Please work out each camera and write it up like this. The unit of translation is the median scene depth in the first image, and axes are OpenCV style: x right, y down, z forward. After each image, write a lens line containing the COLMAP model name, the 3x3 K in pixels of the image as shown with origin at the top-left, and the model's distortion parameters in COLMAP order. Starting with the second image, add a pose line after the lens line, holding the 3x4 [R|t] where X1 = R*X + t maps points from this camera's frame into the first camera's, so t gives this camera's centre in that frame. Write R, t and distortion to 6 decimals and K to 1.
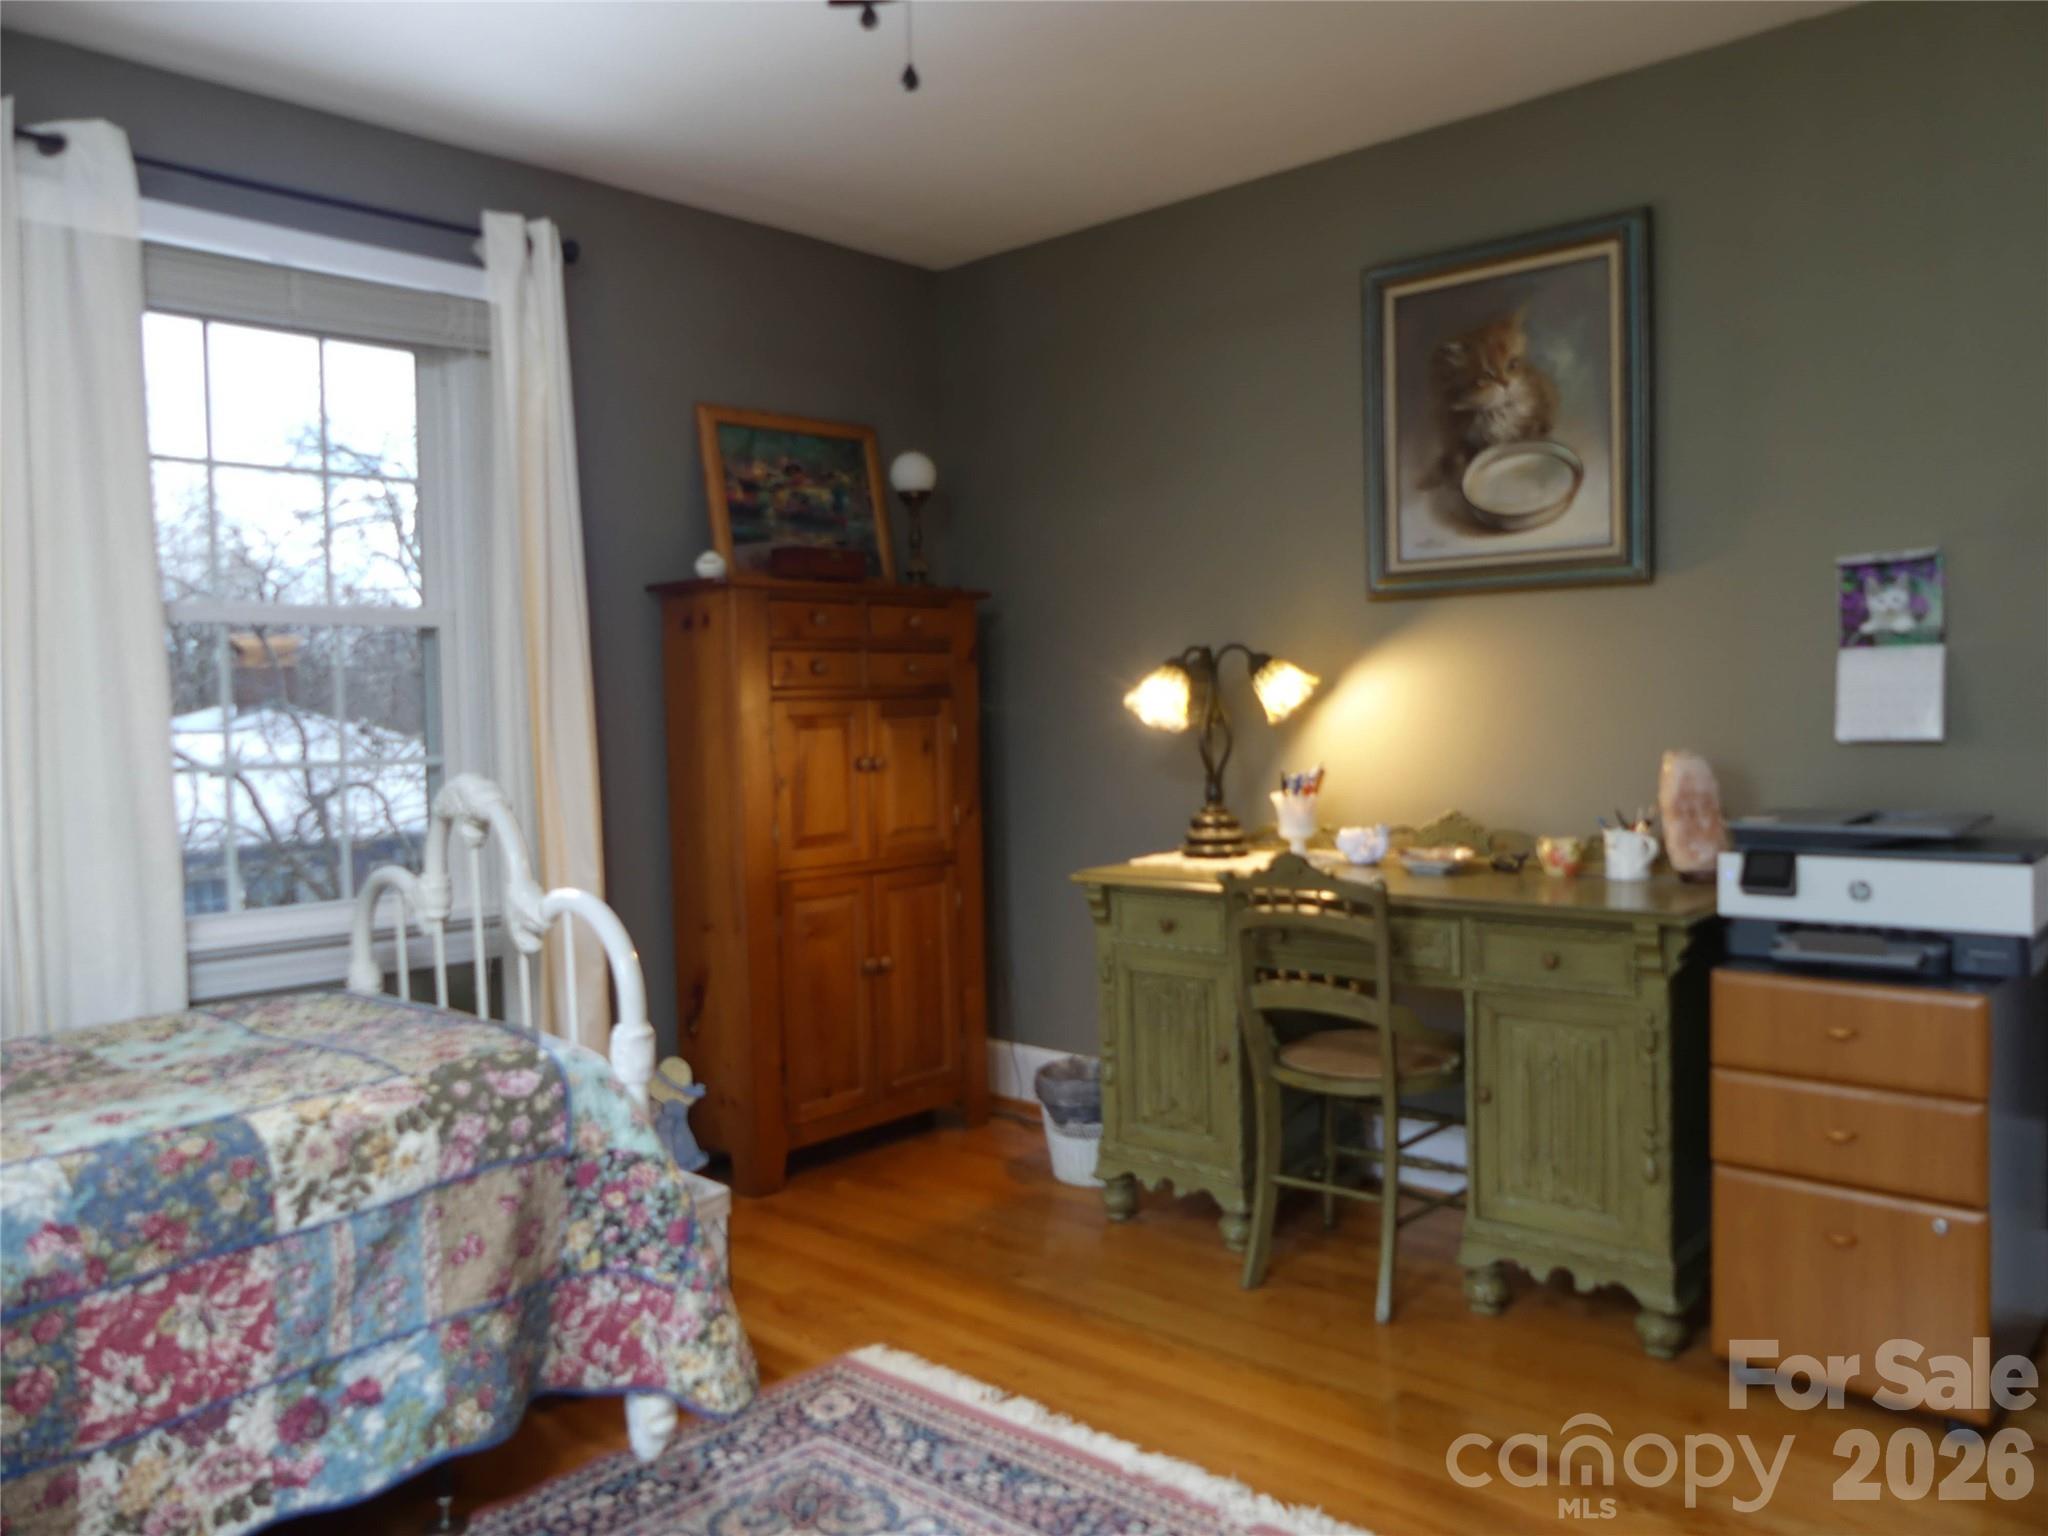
lens RADIAL K [[1546.5, 0, 1034.1], [0, 1546.5, 764.2], [0, 0, 1]] dist [0.001577, 0.030953]
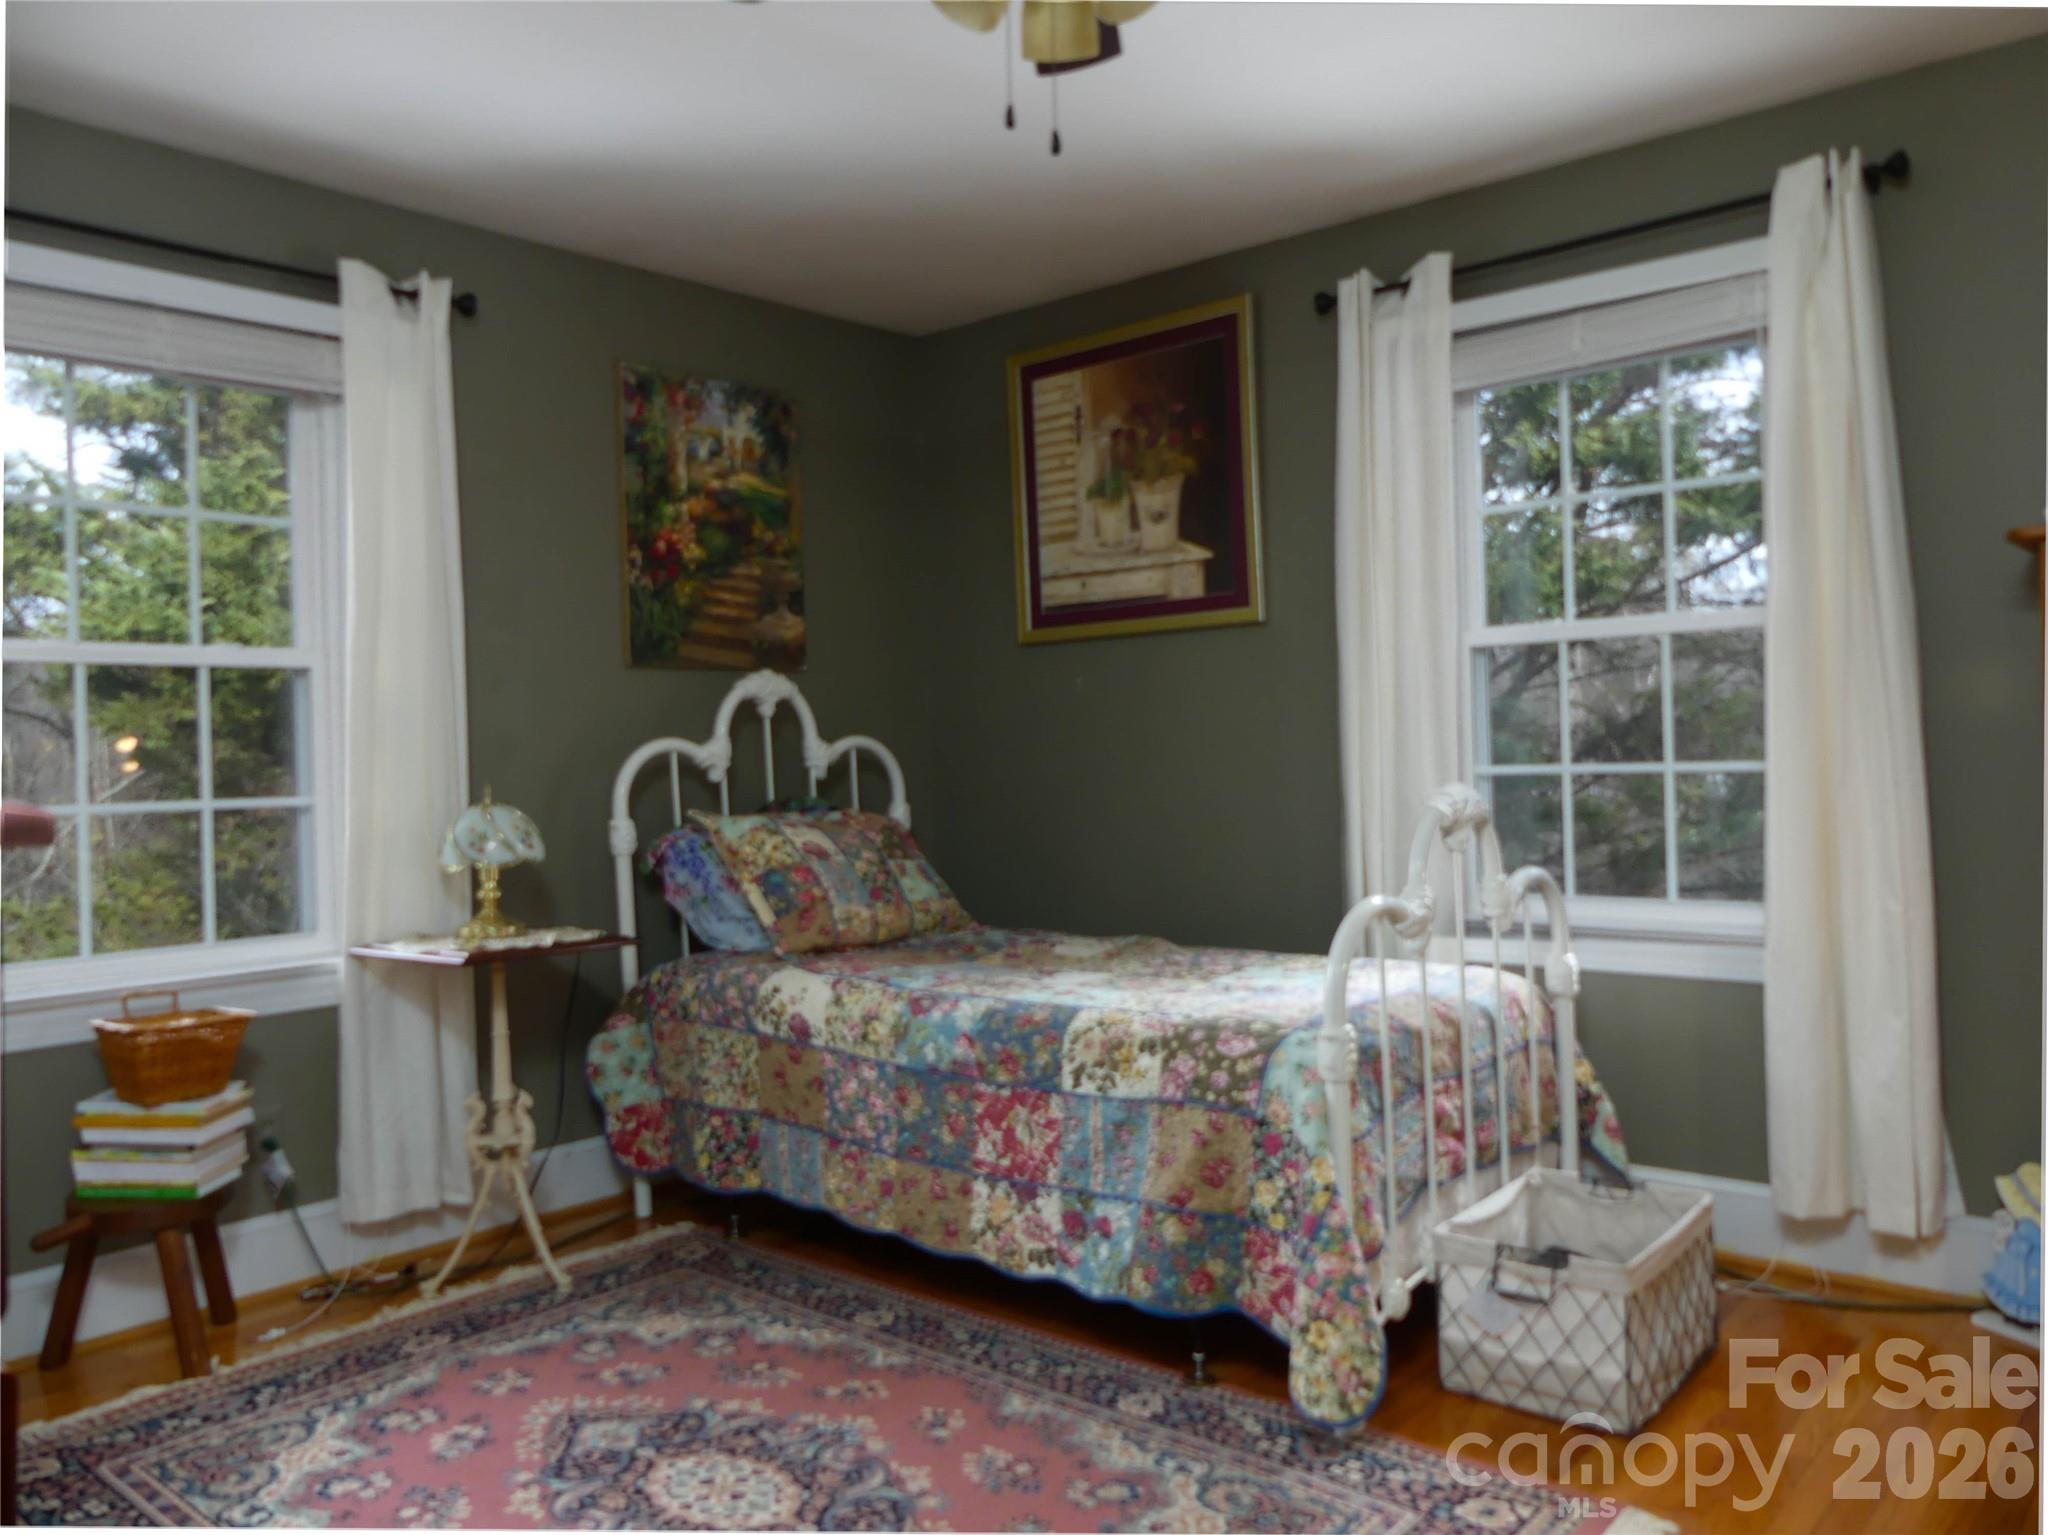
lens RADIAL K [[1546.5, 0, 1033.5], [0, 1546.5, 759.5], [0, 0, 1]] dist [0.001577, 0.030953]
pose [[0.045862, 0.040938, -0.998109, 0.916096], [-0.013811, 0.999090, 0.040344, -0.065038], [0.998852, 0.011934, 0.046386, 0.861732]]
